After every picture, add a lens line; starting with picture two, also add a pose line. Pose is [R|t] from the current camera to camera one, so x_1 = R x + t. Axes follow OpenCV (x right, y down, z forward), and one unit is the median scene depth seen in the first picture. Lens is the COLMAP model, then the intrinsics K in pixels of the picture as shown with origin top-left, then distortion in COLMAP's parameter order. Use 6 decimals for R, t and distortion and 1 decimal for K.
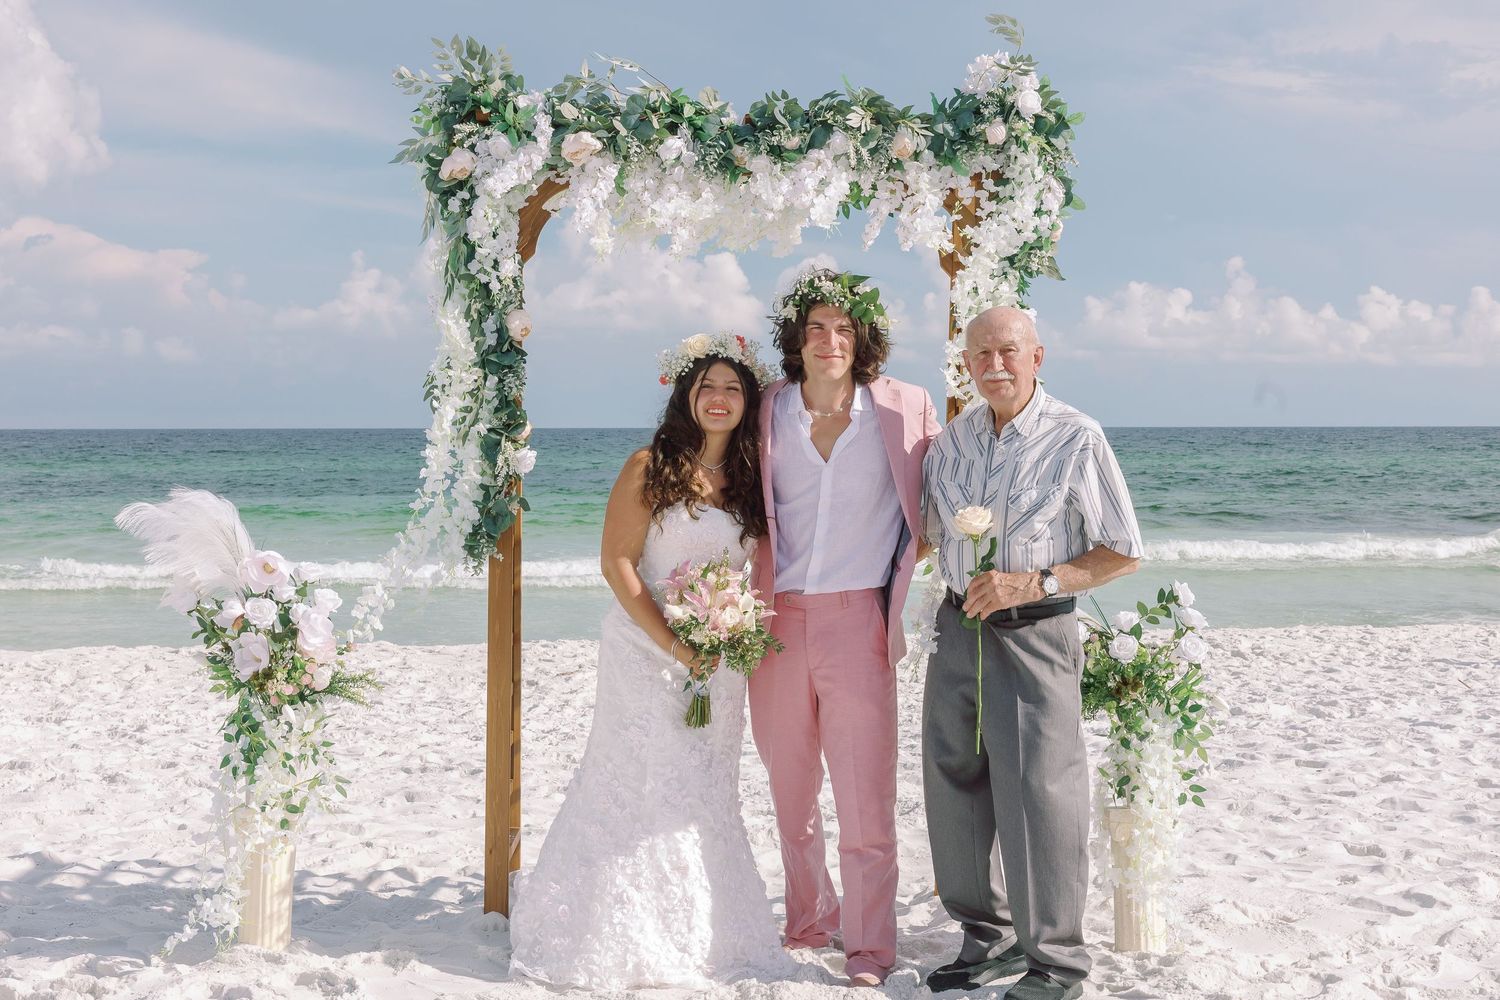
lens RADIAL K [[2492.4, 0, 822.0], [0, 2492.4, 476.4], [0, 0, 1]] dist [0.043172, 0.000000]
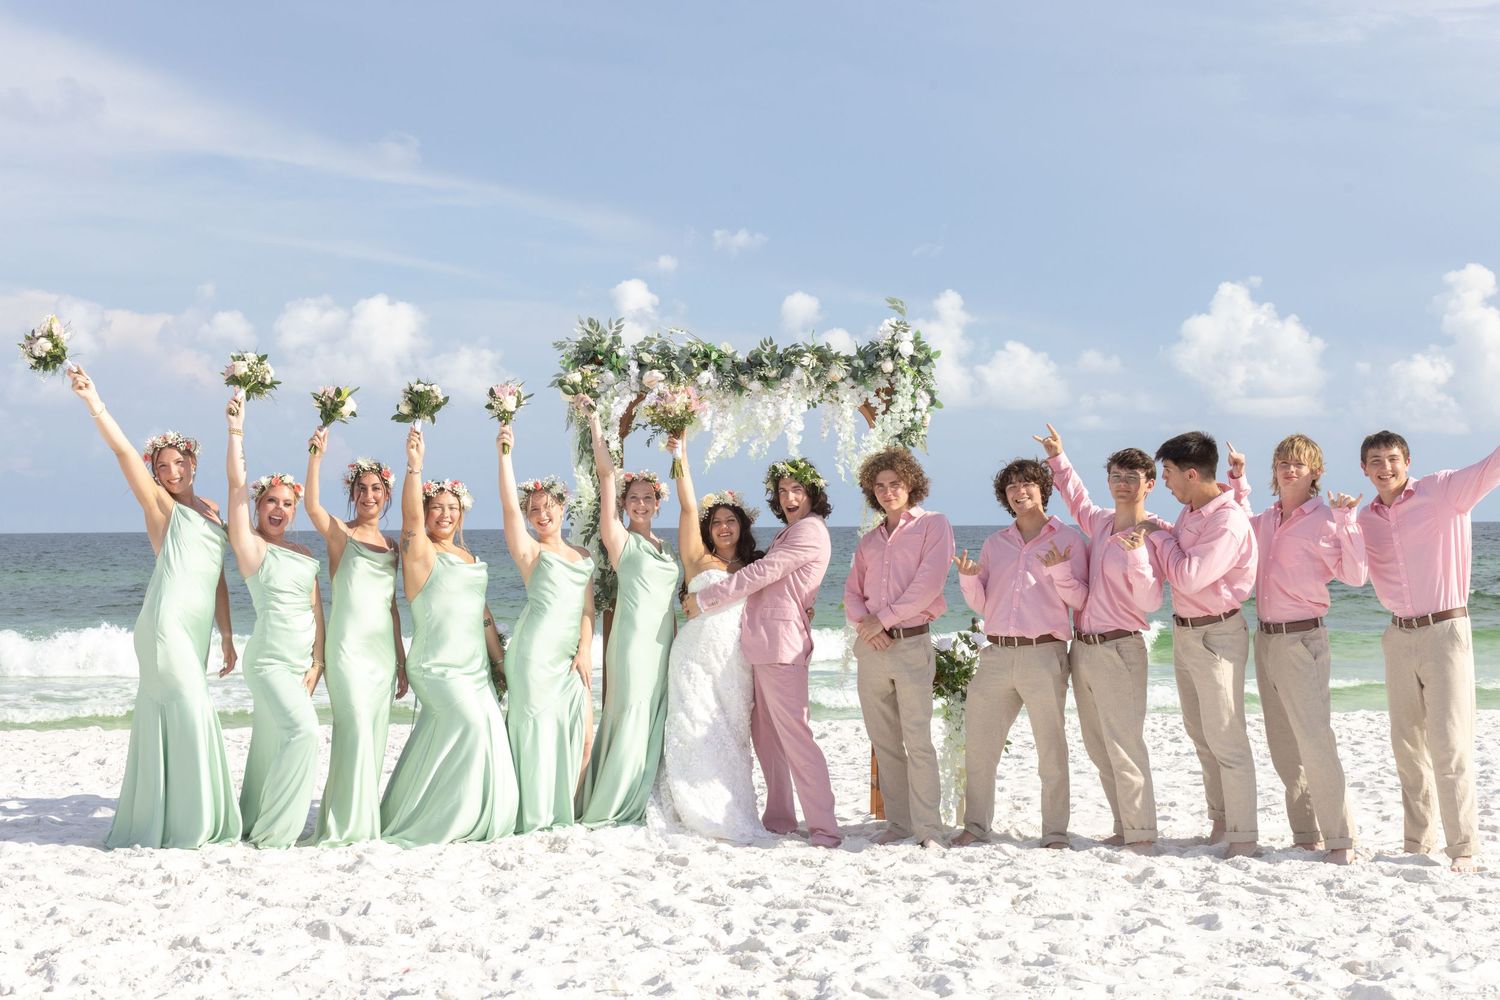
lens RADIAL K [[3112.2, 0, 757.8], [0, 3112.2, 510.5], [0, 0, 1]] dist [0.281716, 0.000000]
pose [[0.995665, -0.003861, -0.092935, 0.182313], [0.001946, 0.999784, -0.020687, 0.009337], [0.092994, 0.020417, 0.995457, -1.196100]]
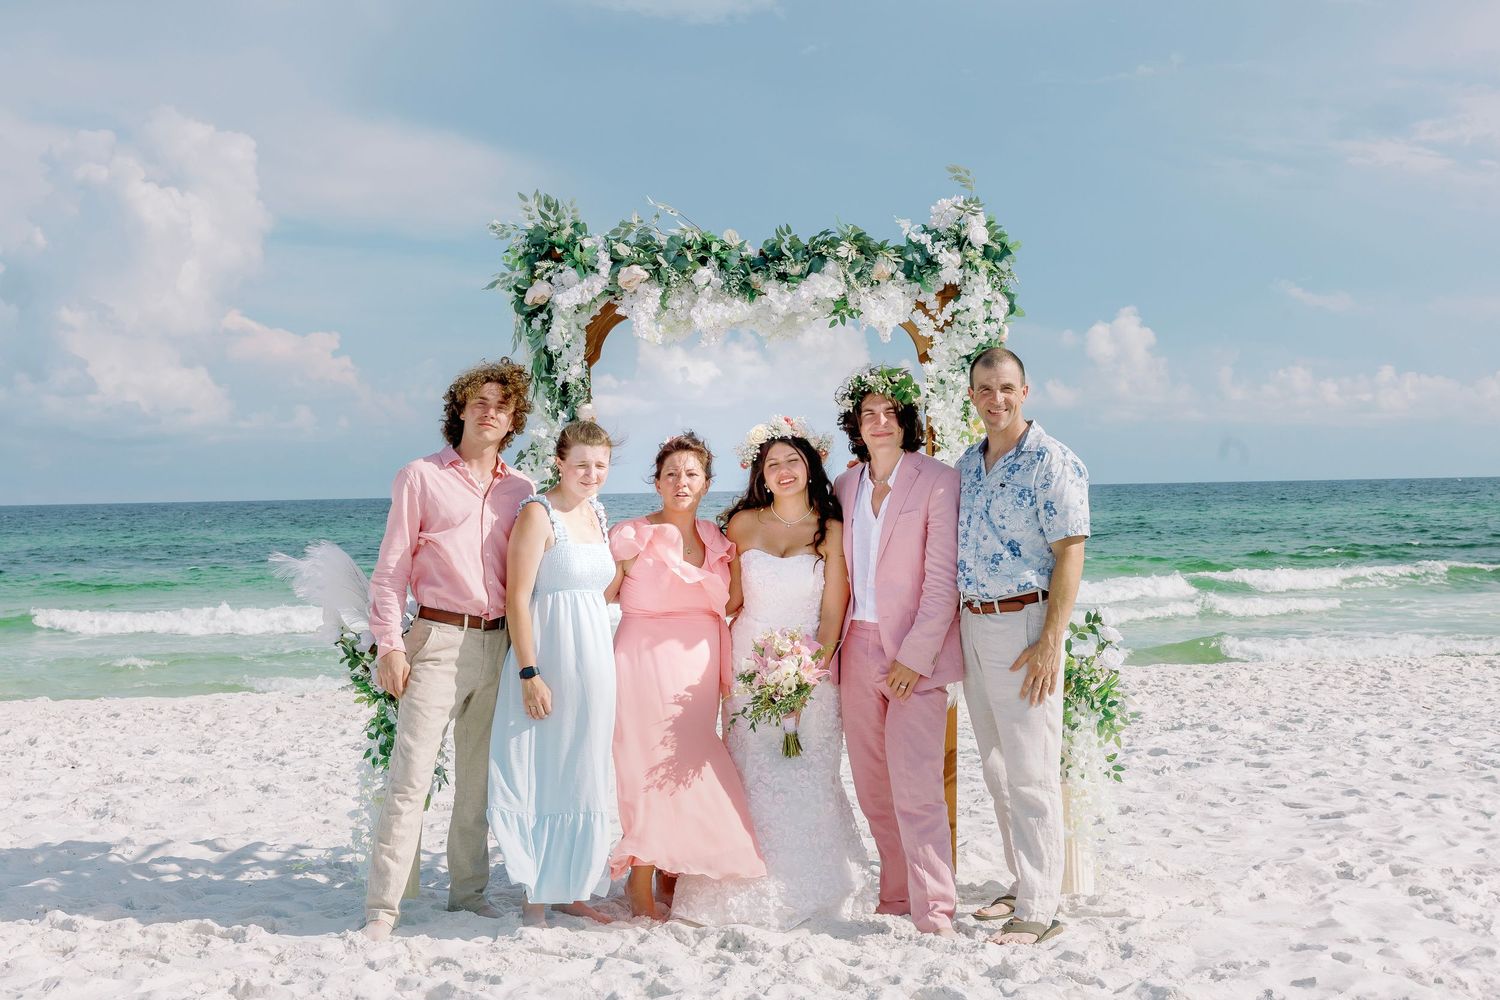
lens RADIAL K [[2492.4, 0, 790.8], [0, 2492.4, 523.6], [0, 0, 1]] dist [0.043172, 0.000000]
pose [[0.998672, -0.014905, -0.049313, 0.047205], [0.014633, 0.999876, -0.005881, 0.004896], [0.049395, 0.005151, 0.998766, -0.288012]]
